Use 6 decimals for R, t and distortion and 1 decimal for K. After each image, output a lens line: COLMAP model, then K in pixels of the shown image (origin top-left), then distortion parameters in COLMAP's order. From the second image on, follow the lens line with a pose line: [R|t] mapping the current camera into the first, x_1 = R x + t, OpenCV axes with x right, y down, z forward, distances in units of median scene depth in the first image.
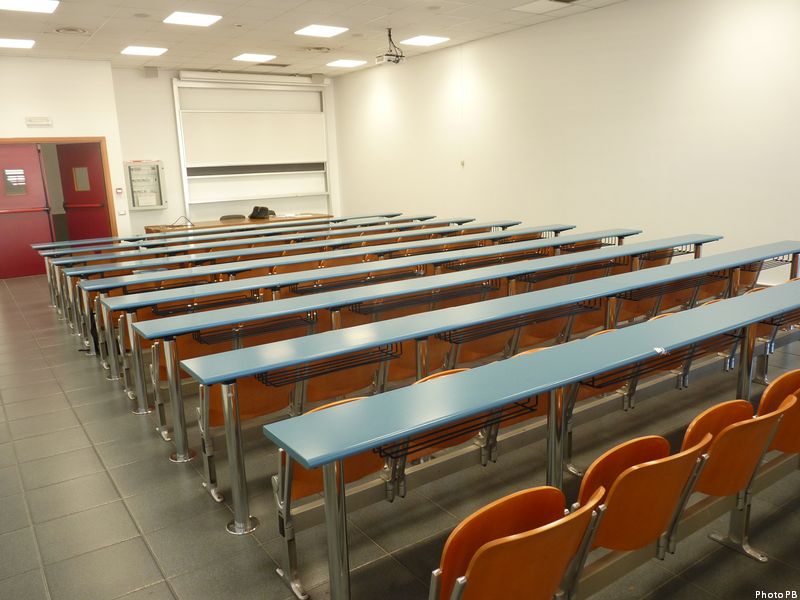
lens RADIAL K [[639.5, 0, 406.8], [0, 639.5, 301.1], [0, 0, 1]] dist [0.002264, 0.001045]
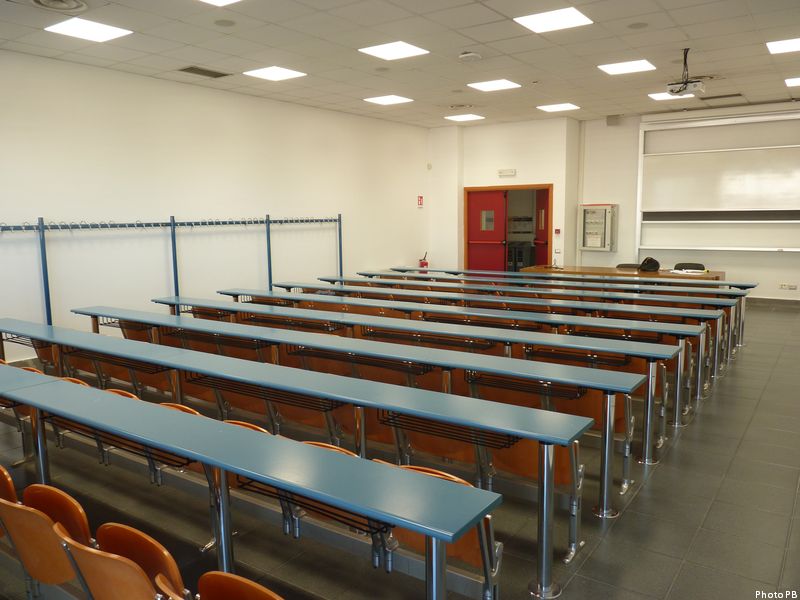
lens RADIAL K [[639.5, 0, 406.8], [0, 639.5, 301.1], [0, 0, 1]] dist [0.002264, 0.001045]
pose [[0.381795, 0.158782, -0.910506, 0.470277], [-0.197914, 0.976327, 0.087271, -0.097825], [0.902808, 0.146882, 0.404182, 0.327510]]
